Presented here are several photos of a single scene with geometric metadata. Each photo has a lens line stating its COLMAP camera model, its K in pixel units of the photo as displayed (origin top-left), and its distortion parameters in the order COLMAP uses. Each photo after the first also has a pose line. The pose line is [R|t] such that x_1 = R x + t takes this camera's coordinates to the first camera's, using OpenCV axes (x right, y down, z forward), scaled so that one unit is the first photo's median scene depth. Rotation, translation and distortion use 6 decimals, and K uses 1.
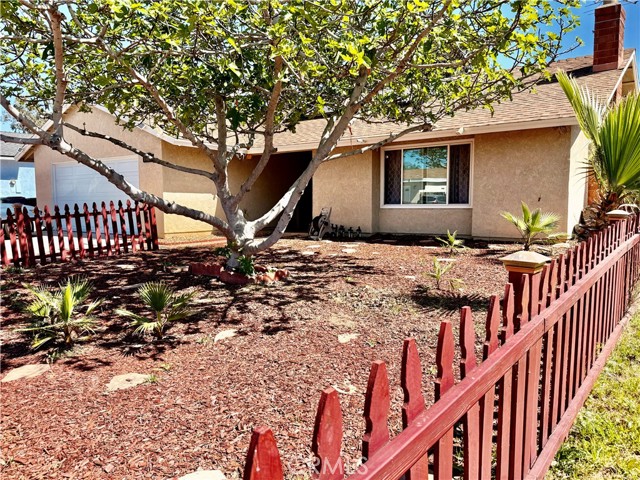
lens RADIAL K [[491.5, 0, 321.9], [0, 491.5, 243.7], [0, 0, 1]] dist [0.062888, -0.059991]
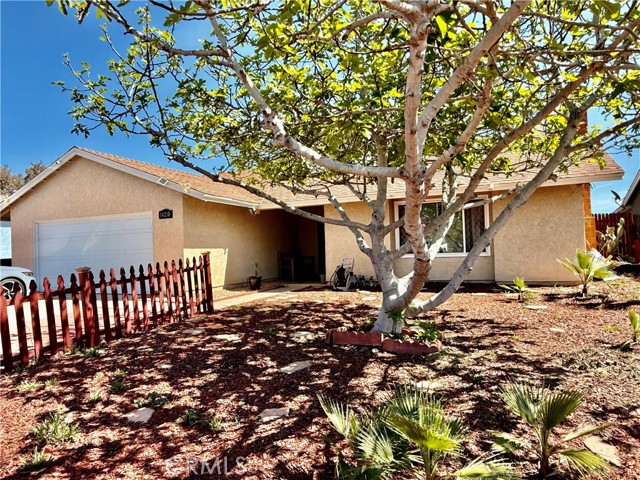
lens RADIAL K [[407.6, 0, 321.6], [0, 407.6, 241.9], [0, 0, 1]] dist [-0.003057, 0.006004]
pose [[0.974533, -0.021931, 0.223170, -0.367857], [0.046089, 0.993548, -0.103622, -0.033914], [-0.219457, 0.111269, 0.969256, 0.258732]]
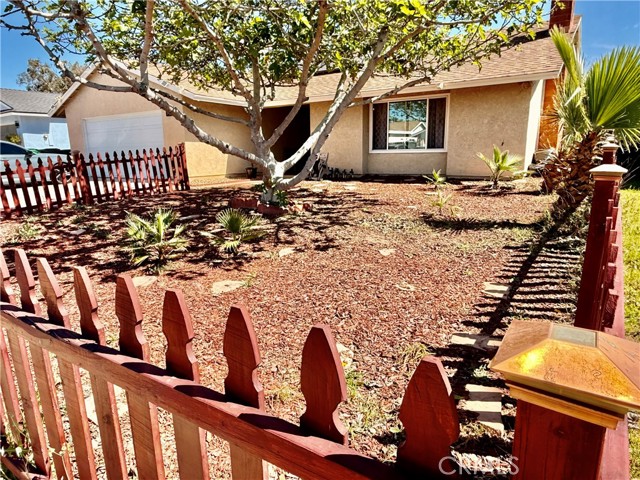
lens RADIAL K [[407.6, 0, 318.9], [0, 407.6, 238.1], [0, 0, 1]] dist [-0.003057, 0.006004]
pose [[0.998715, -0.020590, 0.046312, -0.083754], [0.014771, 0.992342, 0.122637, 0.014132], [-0.048483, -0.121795, 0.991370, -0.004067]]
